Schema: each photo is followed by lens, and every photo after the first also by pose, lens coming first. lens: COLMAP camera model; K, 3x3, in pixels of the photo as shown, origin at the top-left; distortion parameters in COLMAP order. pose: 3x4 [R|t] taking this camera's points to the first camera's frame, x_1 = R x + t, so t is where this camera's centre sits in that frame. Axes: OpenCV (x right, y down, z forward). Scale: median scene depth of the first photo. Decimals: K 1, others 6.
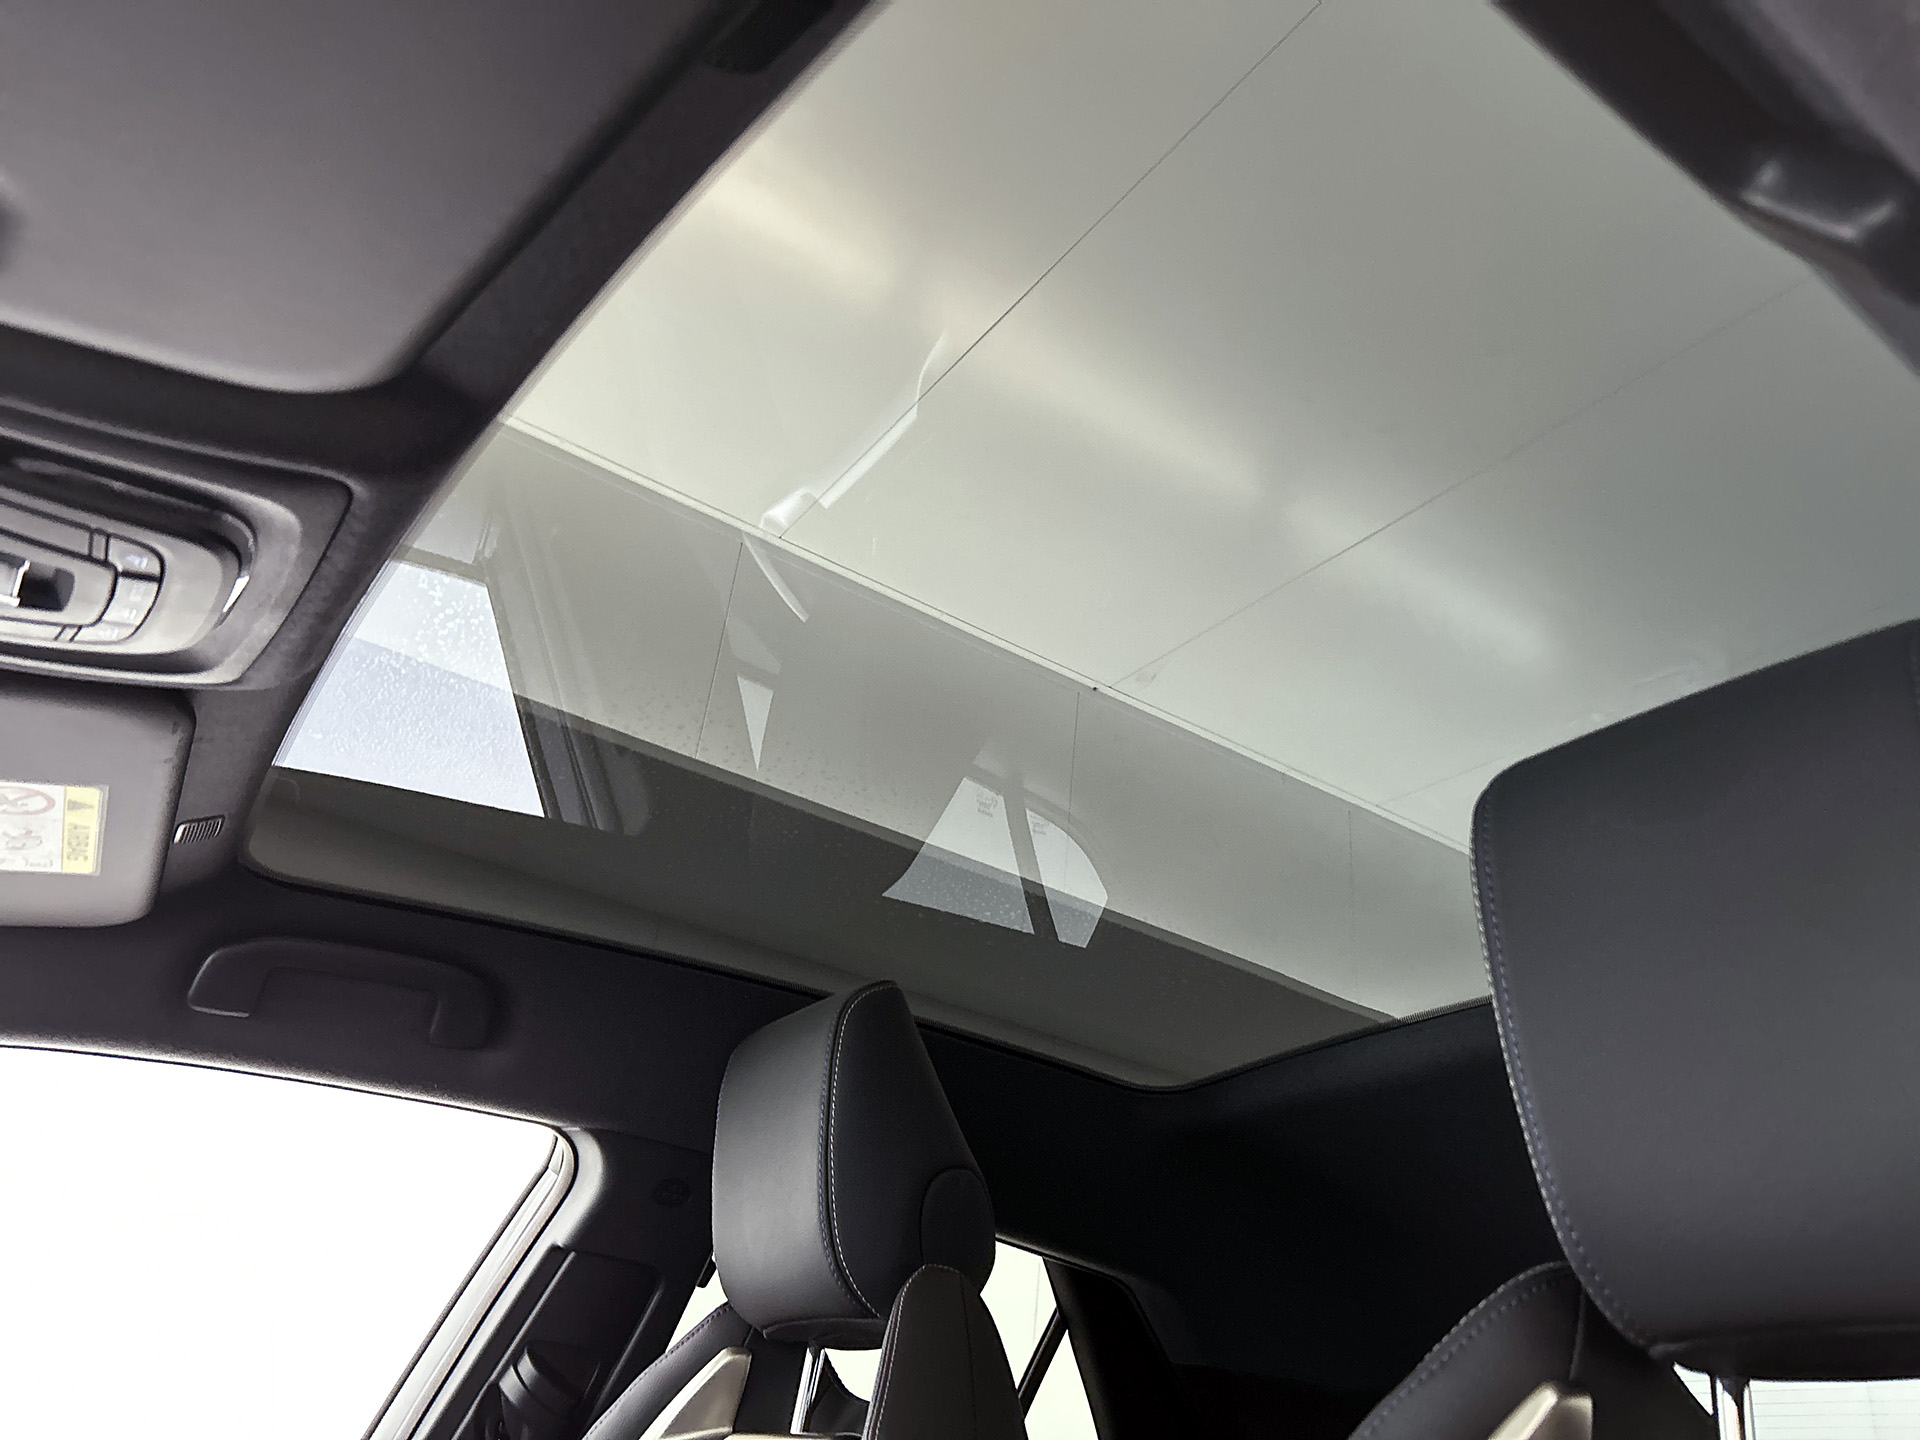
lens RADIAL K [[1460.3, 0, 960.0], [0, 1460.3, 720.0], [0, 0, 1]] dist [0.019659, 0.002271]
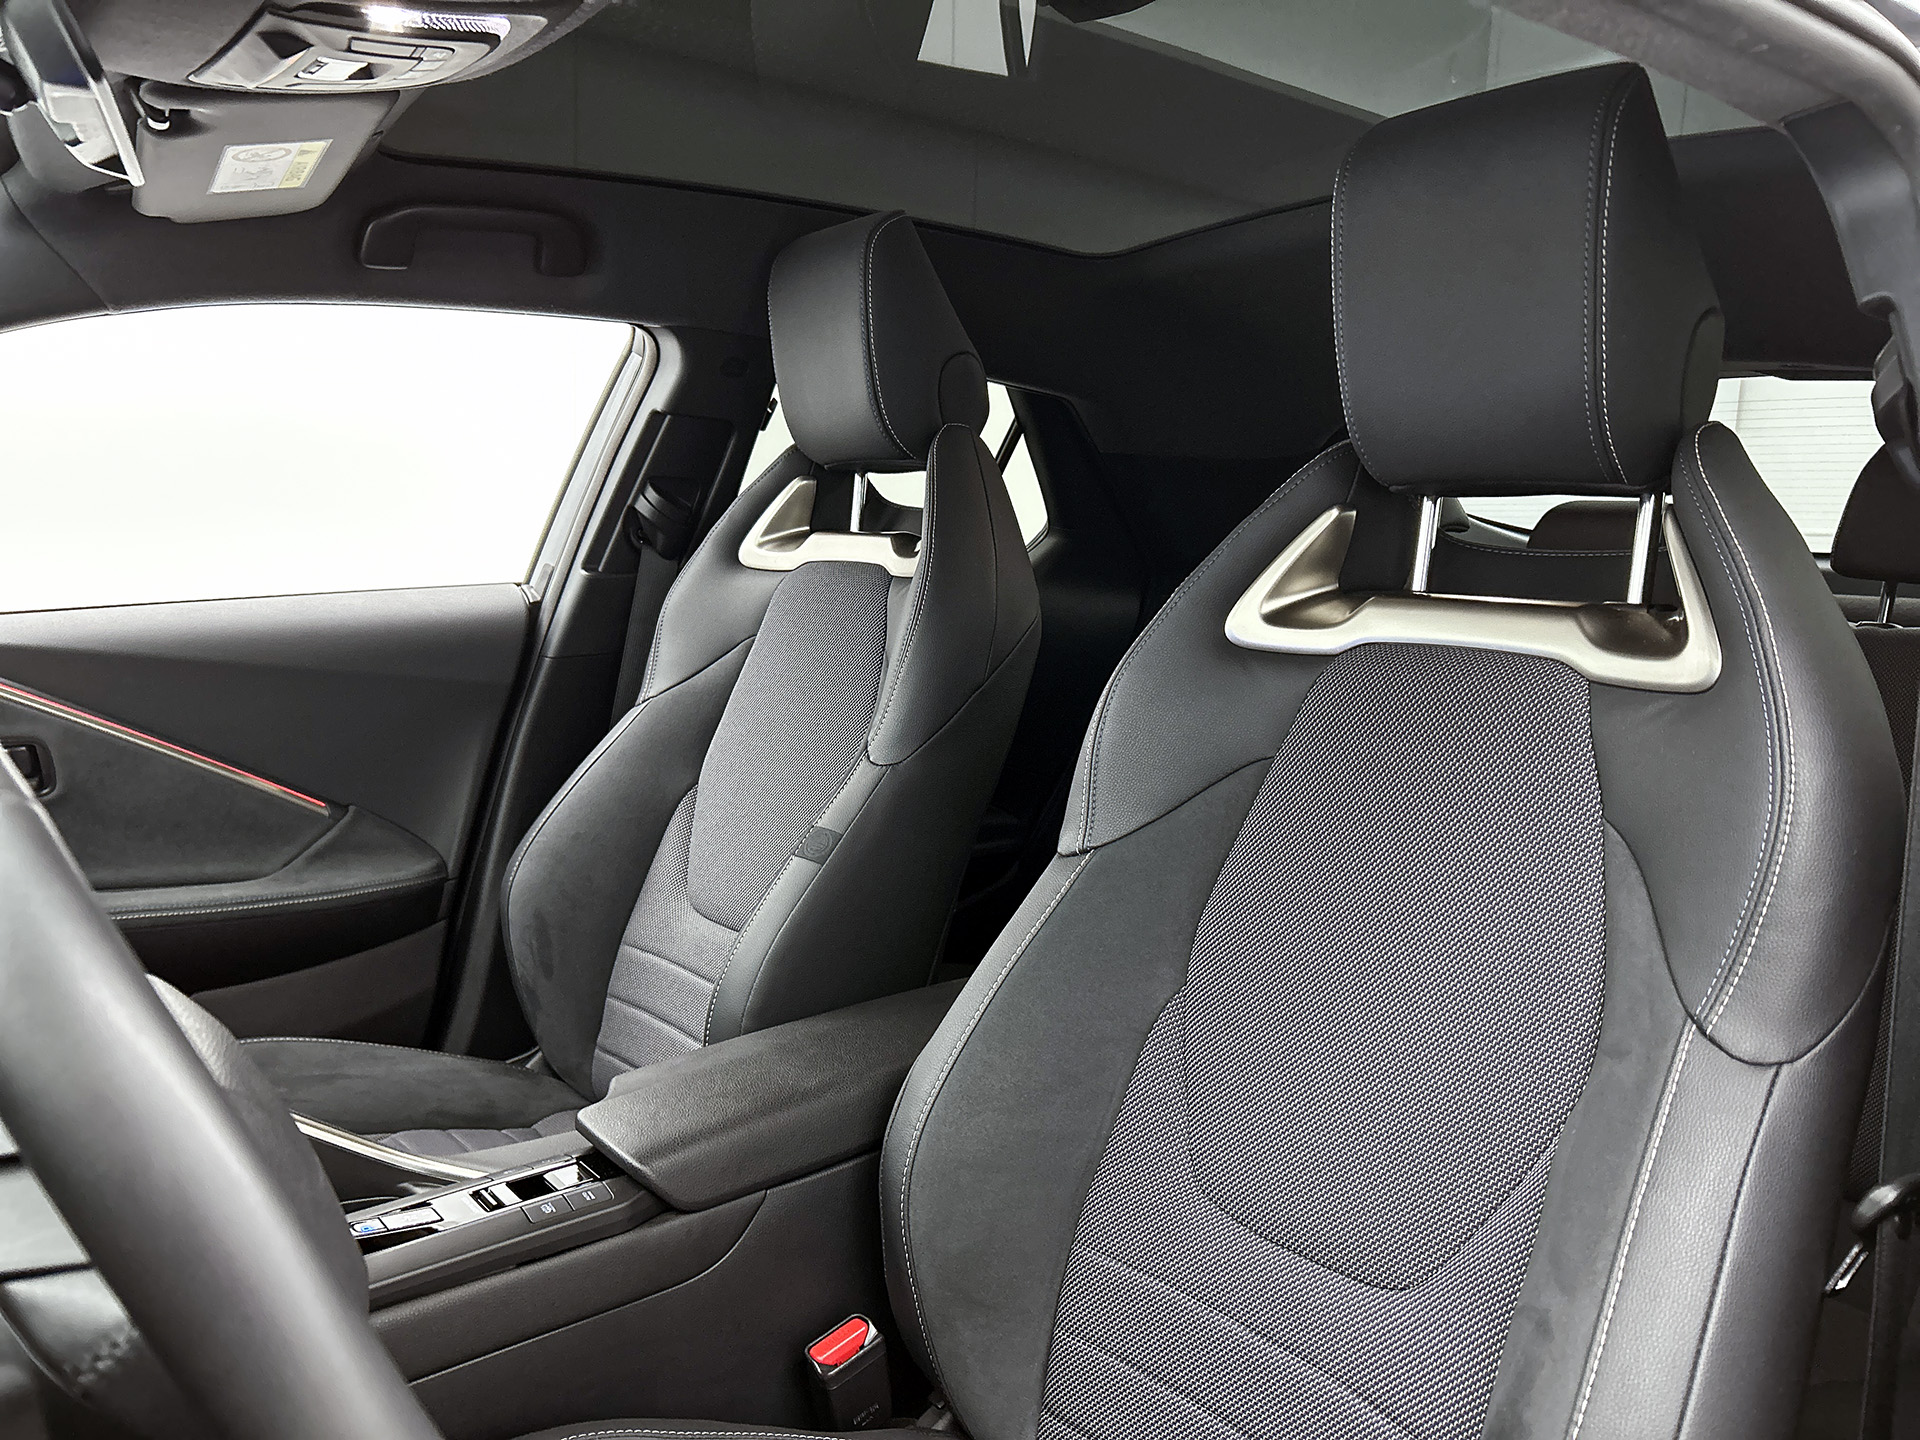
lens RADIAL K [[1432.3, 0, 998.7], [0, 1432.3, 731.0], [0, 0, 1]] dist [-0.002791, -0.003137]
pose [[0.995308, -0.070159, 0.066631, -0.072687], [0.016774, 0.803331, 0.595297, -0.187332], [-0.095293, -0.591386, 0.800738, -0.261613]]
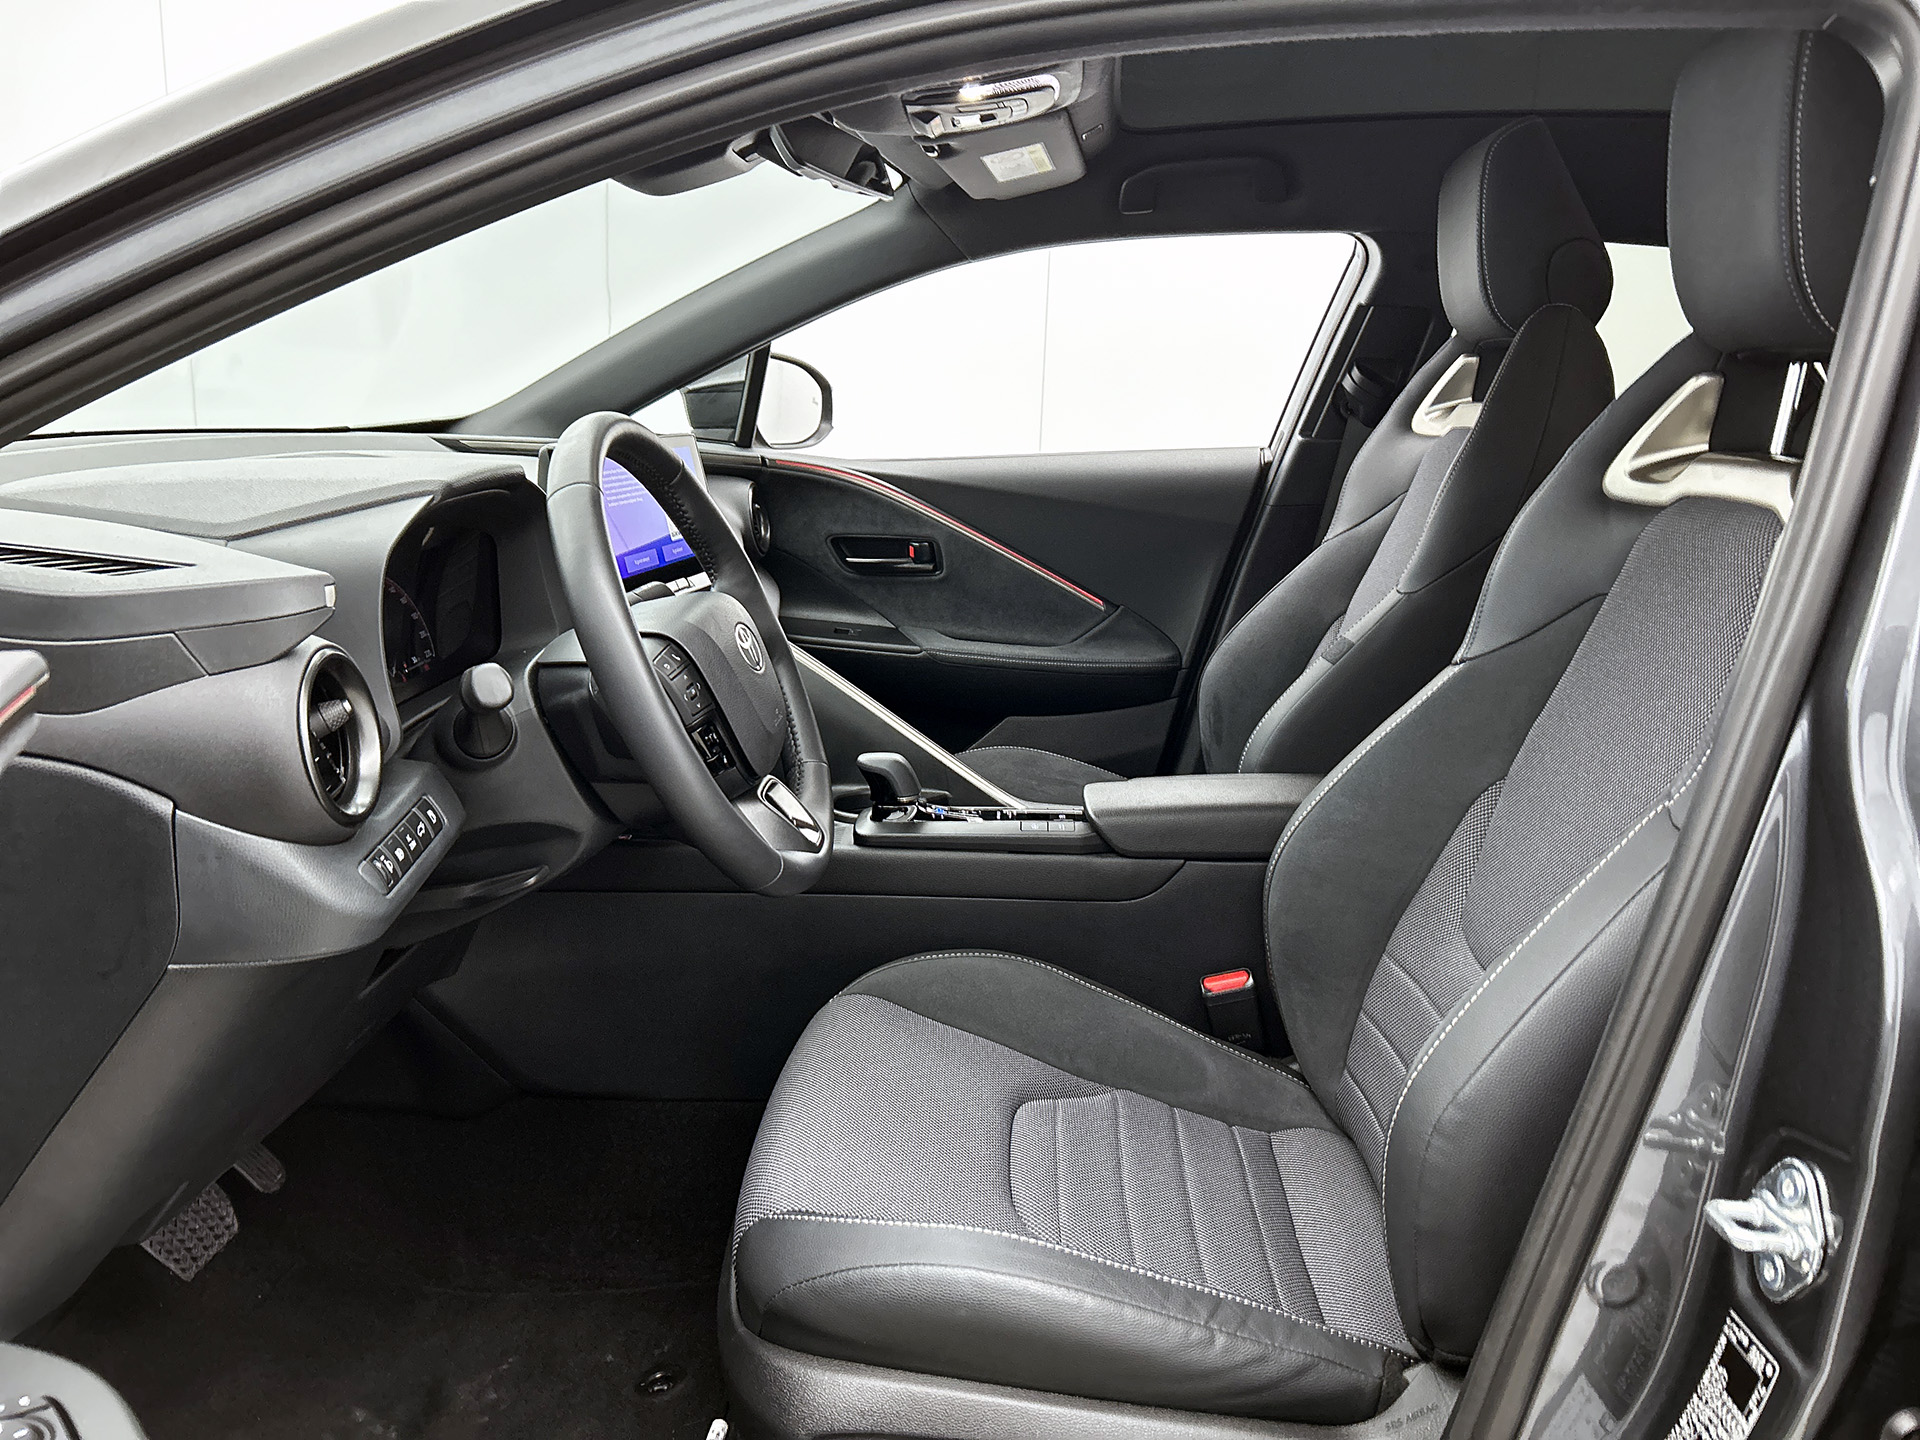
lens RADIAL K [[1460.3, 0, 960.0], [0, 1460.3, 720.0], [0, 0, 1]] dist [0.019659, 0.002271]
pose [[0.775103, 0.066511, -0.628325, 0.447183], [0.344854, 0.788729, 0.508903, -0.268001], [0.529425, -0.611133, 0.588410, -0.494305]]
